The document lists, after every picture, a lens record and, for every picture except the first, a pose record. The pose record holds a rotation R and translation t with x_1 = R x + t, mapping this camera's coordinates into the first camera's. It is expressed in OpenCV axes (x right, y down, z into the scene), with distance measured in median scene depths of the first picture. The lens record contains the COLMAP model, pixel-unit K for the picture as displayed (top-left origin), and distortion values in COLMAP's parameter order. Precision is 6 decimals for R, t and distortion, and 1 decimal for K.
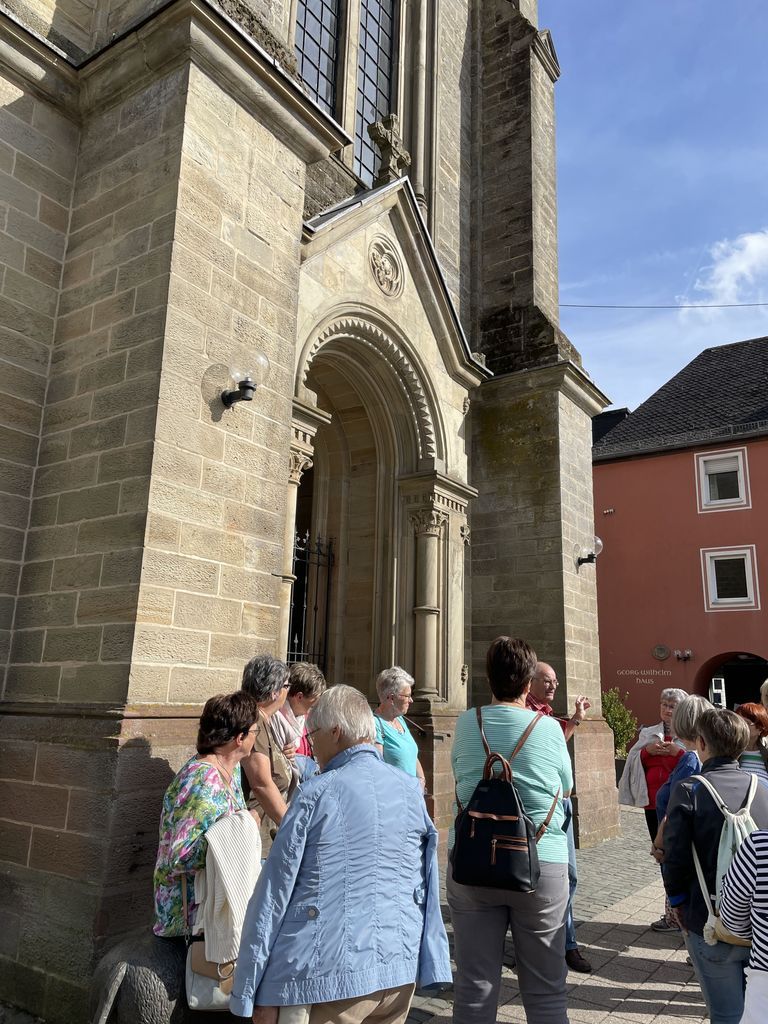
lens RADIAL K [[772.9, 0, 387.7], [0, 772.9, 515.6], [0, 0, 1]] dist [-0.008852, -0.022007]
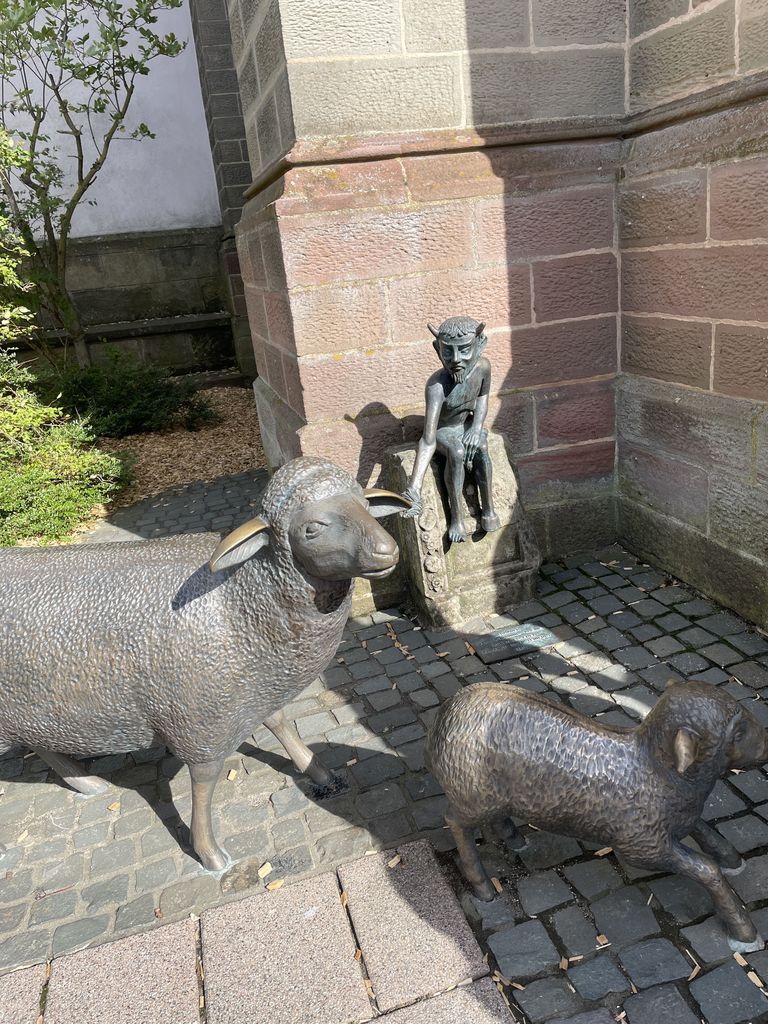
lens RADIAL K [[772.9, 0, 386.2], [0, 772.9, 514.8], [0, 0, 1]] dist [-0.008852, -0.022007]
pose [[0.742161, 0.115708, -0.660158, -0.254391], [0.279081, 0.842177, 0.461359, 0.199079], [0.609353, -0.526640, 0.592739, 0.454959]]
